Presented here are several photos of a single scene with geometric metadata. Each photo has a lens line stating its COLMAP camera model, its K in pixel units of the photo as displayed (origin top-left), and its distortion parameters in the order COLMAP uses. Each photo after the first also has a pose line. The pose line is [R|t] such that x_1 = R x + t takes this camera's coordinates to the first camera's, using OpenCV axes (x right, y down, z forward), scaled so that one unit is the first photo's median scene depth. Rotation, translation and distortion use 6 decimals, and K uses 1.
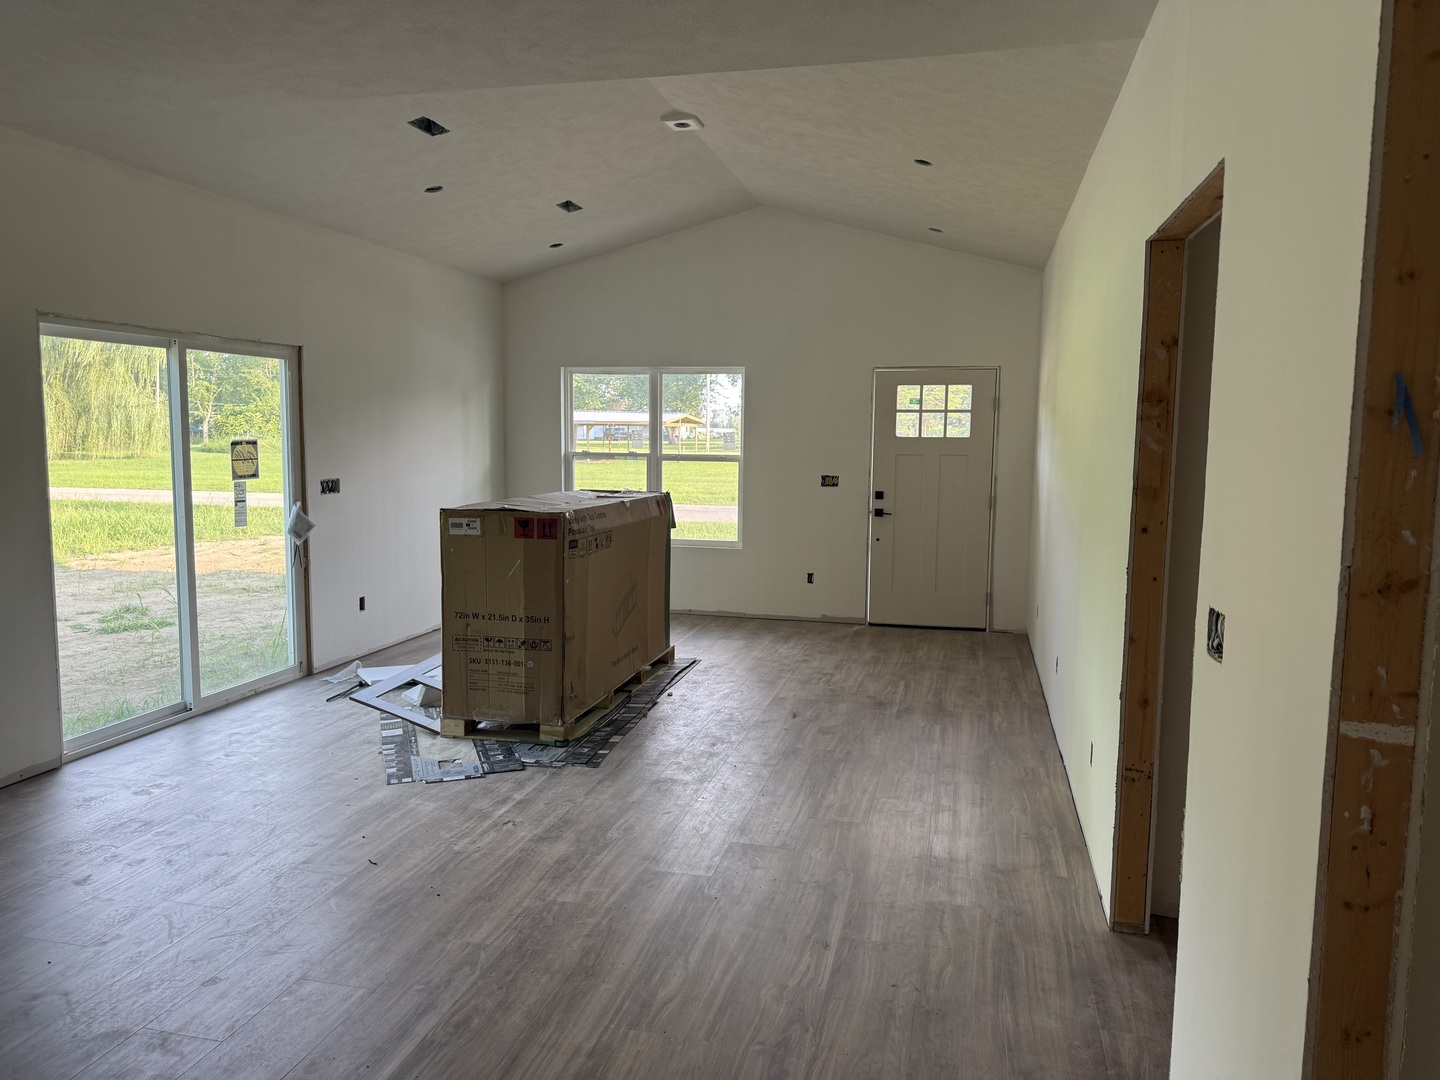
lens RADIAL K [[1025.6, 0, 723.2], [0, 1025.6, 539.6], [0, 0, 1]] dist [0.009103, -0.009373]
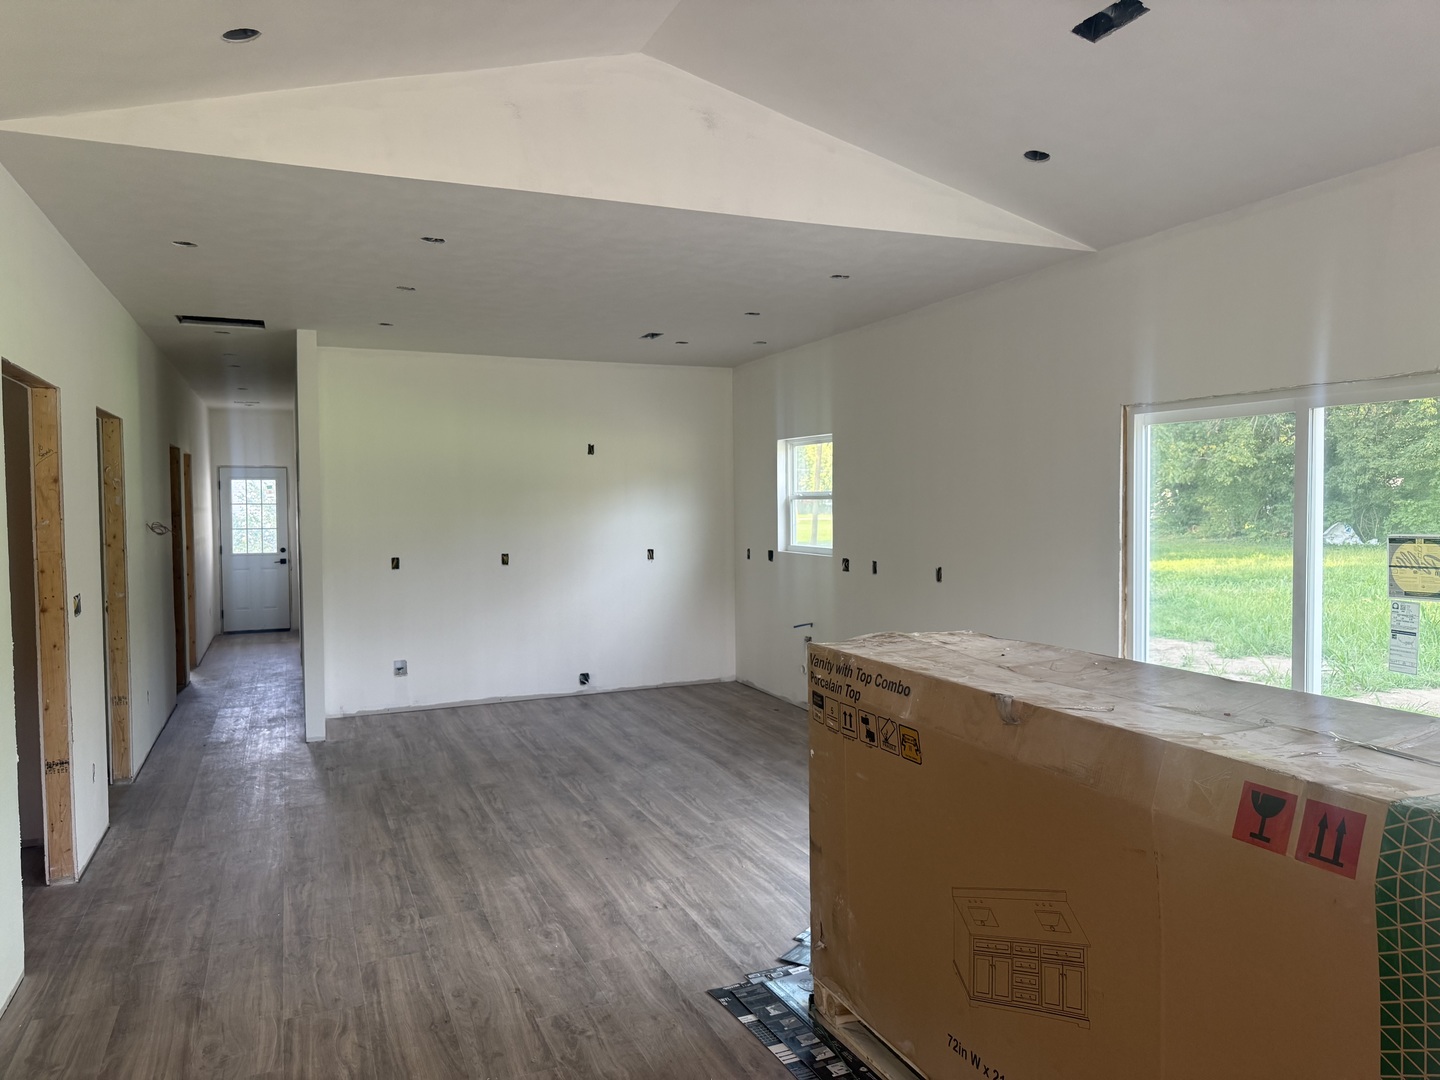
lens RADIAL K [[1025.6, 0, 726.3], [0, 1025.6, 541.4], [0, 0, 1]] dist [0.009103, -0.009373]
pose [[-0.803533, 0.017092, -0.595015, 0.298171], [-0.065925, 0.990883, 0.117491, -0.179110], [0.591598, 0.133634, -0.795081, 1.612616]]
